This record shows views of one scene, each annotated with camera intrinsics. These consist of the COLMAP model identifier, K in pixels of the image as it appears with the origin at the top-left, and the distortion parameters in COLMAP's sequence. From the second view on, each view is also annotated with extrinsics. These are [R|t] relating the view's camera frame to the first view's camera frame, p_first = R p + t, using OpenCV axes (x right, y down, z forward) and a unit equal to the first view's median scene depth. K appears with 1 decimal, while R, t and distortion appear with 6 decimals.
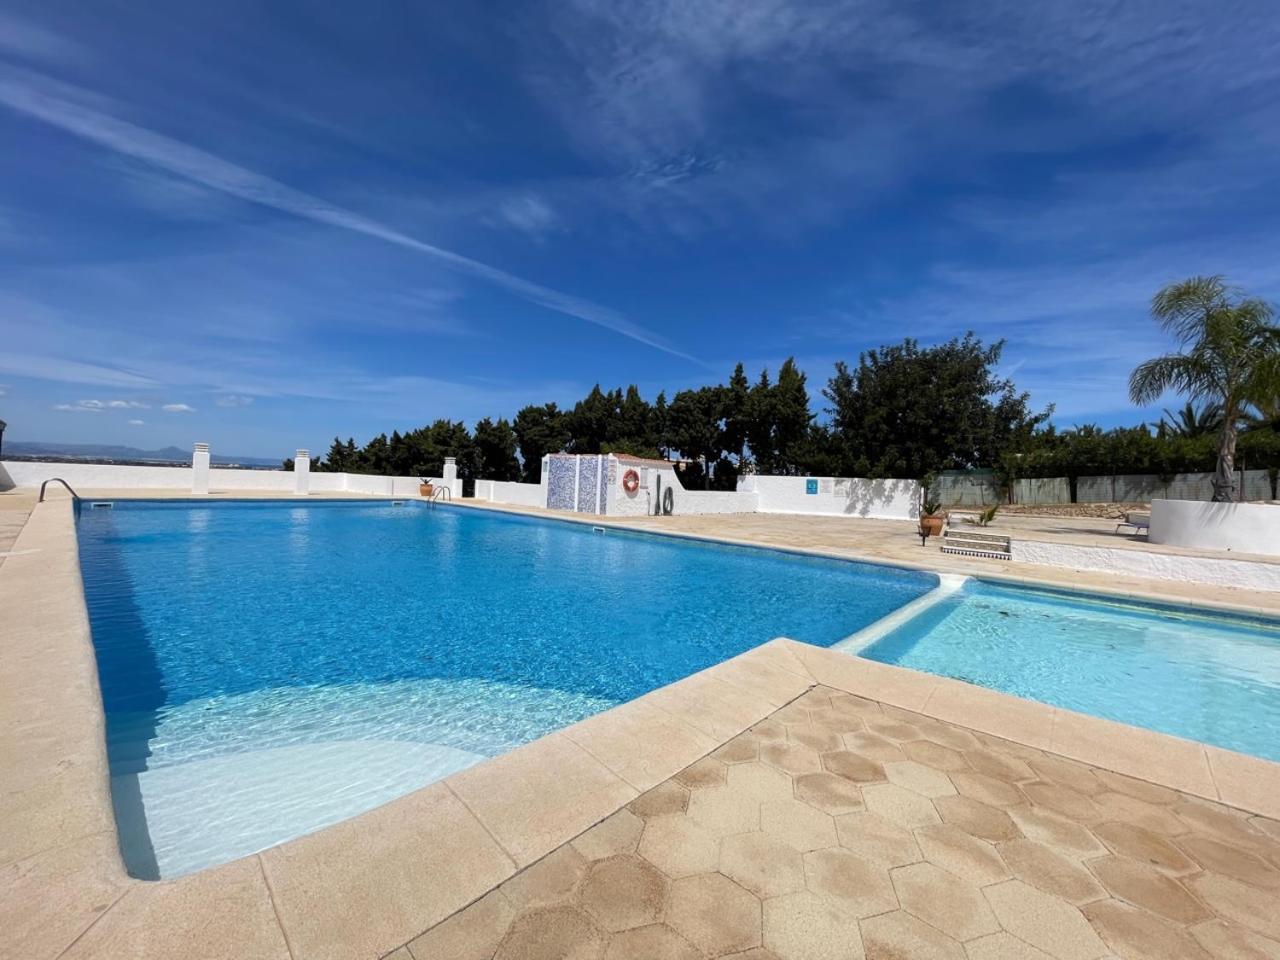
lens RADIAL K [[506.5, 0, 636.5], [0, 506.5, 445.4], [0, 0, 1]] dist [0.000008, -0.000260]
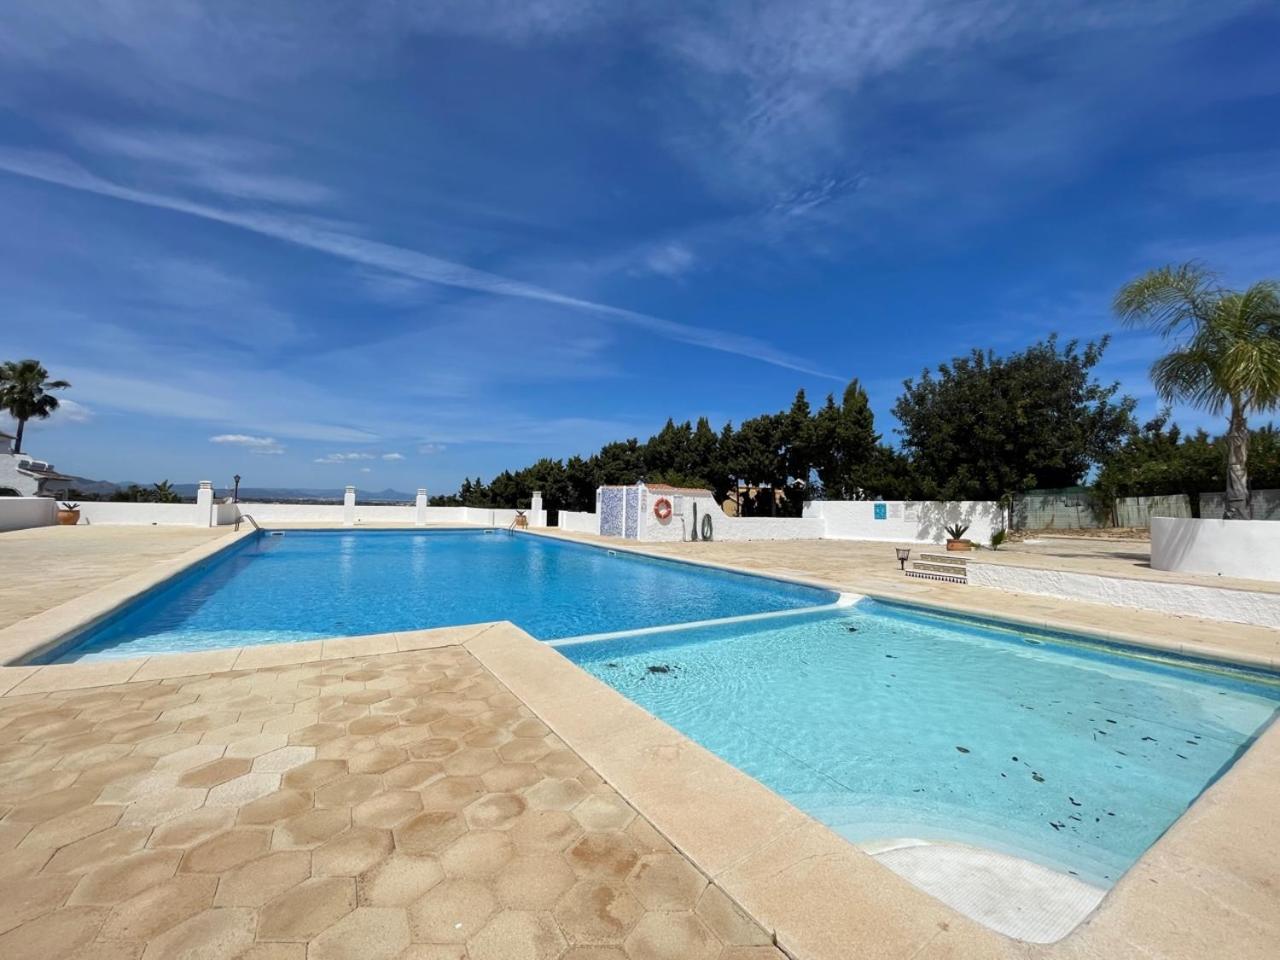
lens RADIAL K [[501.3, 0, 644.2], [0, 501.3, 430.0], [0, 0, 1]] dist [-0.001814, -0.000284]
pose [[0.960685, -0.062309, -0.270557, 0.195542], [0.037561, 0.994701, -0.095706, 0.002778], [0.275086, 0.081781, 0.957935, -0.041849]]
